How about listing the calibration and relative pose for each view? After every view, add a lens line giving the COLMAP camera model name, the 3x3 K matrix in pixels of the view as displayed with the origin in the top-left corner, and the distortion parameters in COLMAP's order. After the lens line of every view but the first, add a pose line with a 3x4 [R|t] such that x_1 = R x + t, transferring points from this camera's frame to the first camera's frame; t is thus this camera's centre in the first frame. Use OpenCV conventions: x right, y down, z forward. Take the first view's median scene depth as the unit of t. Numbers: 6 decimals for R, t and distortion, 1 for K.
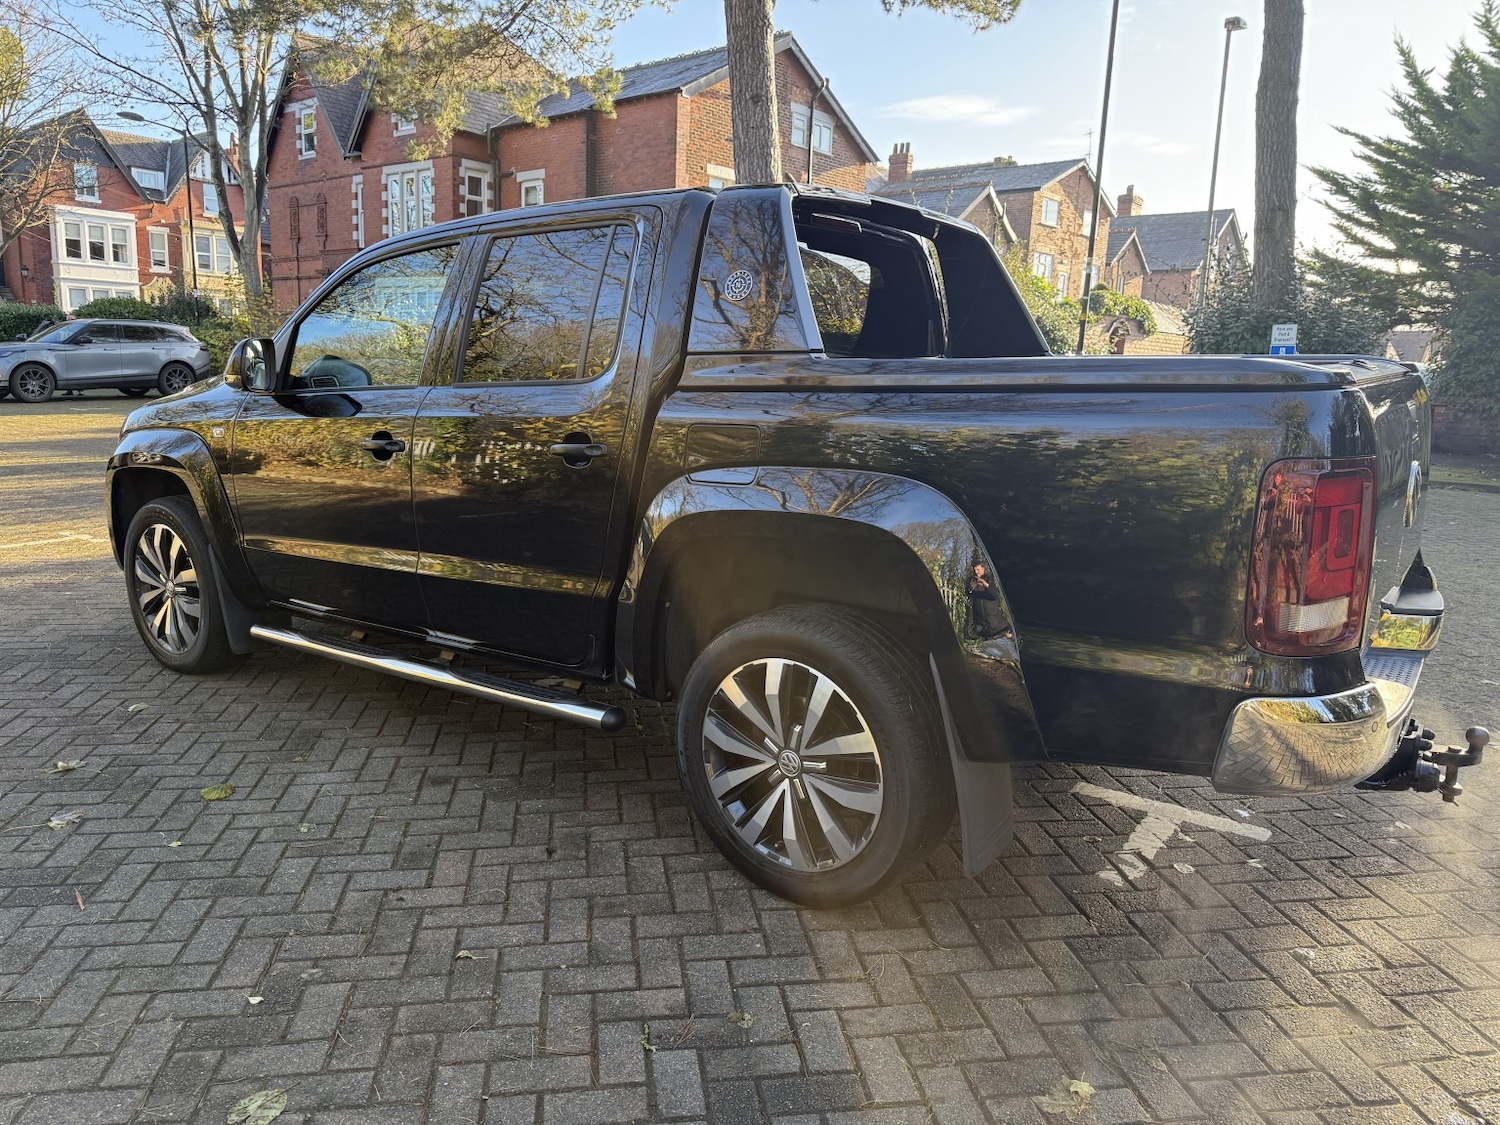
lens RADIAL K [[1081.0, 0, 748.6], [0, 1081.0, 556.2], [0, 0, 1]] dist [0.039221, -0.047374]
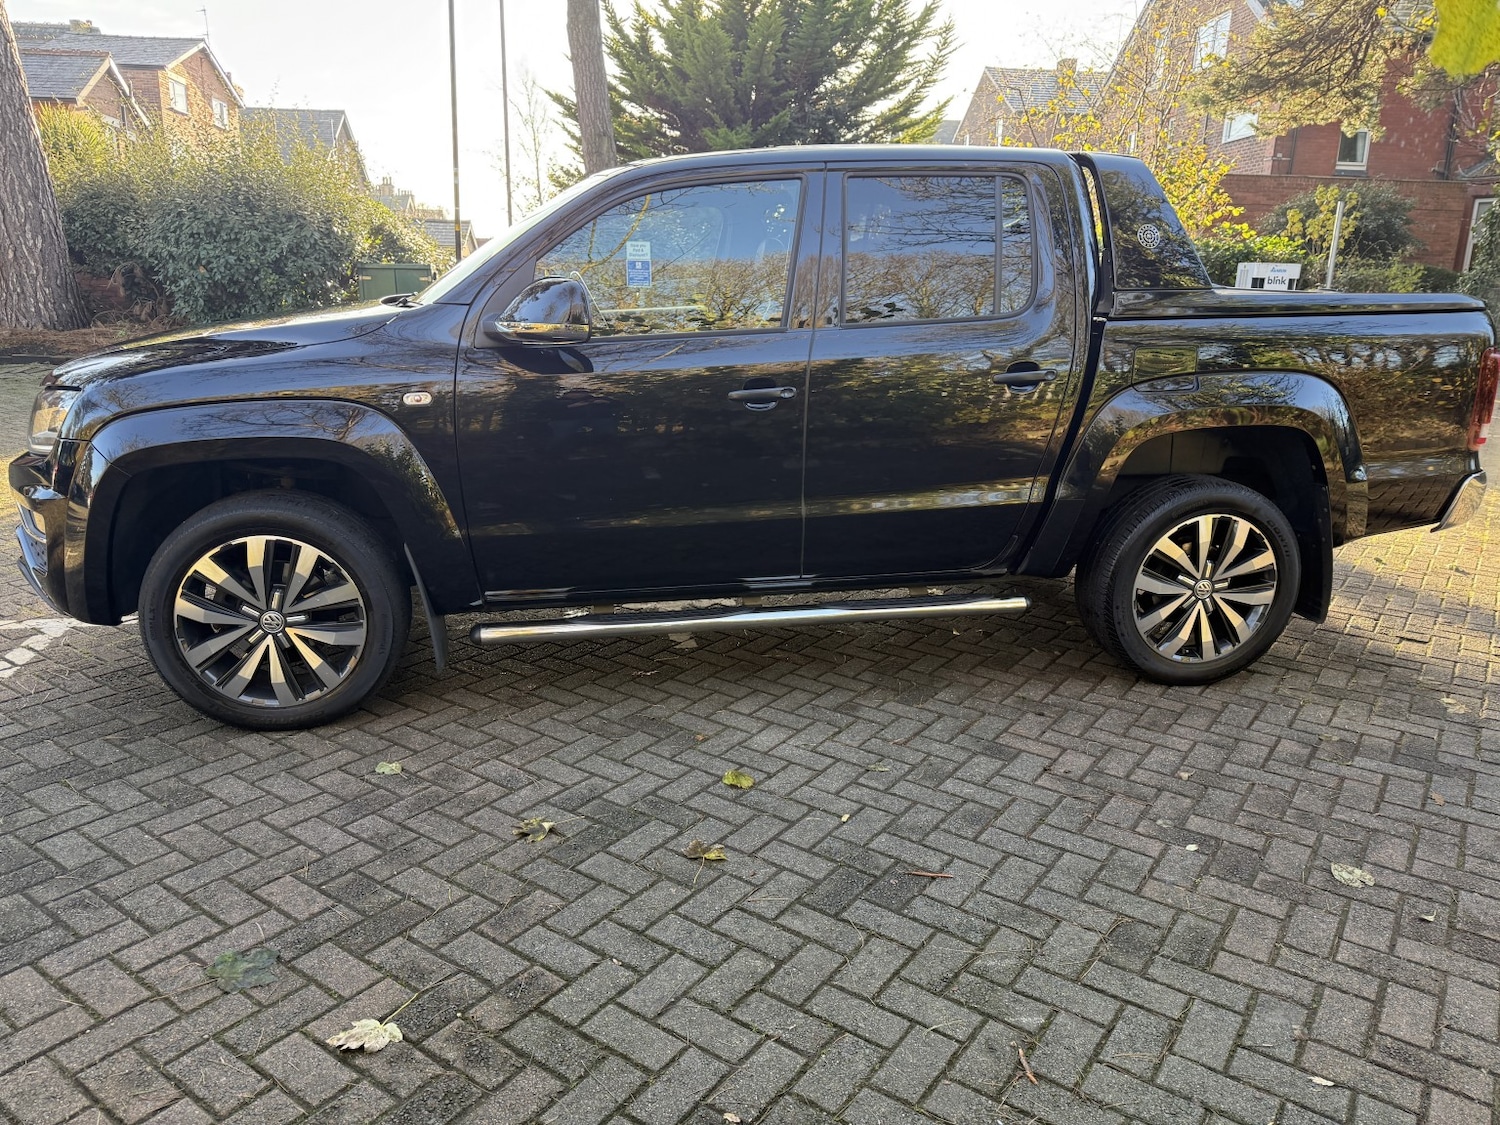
lens RADIAL K [[1081.0, 0, 742.4], [0, 1081.0, 564.6], [0, 0, 1]] dist [0.039221, -0.047374]
pose [[0.688315, -0.193396, 0.699157, -1.319731], [0.127343, 0.981054, 0.146005, -0.119212], [-0.714147, -0.011465, 0.699902, 0.425808]]
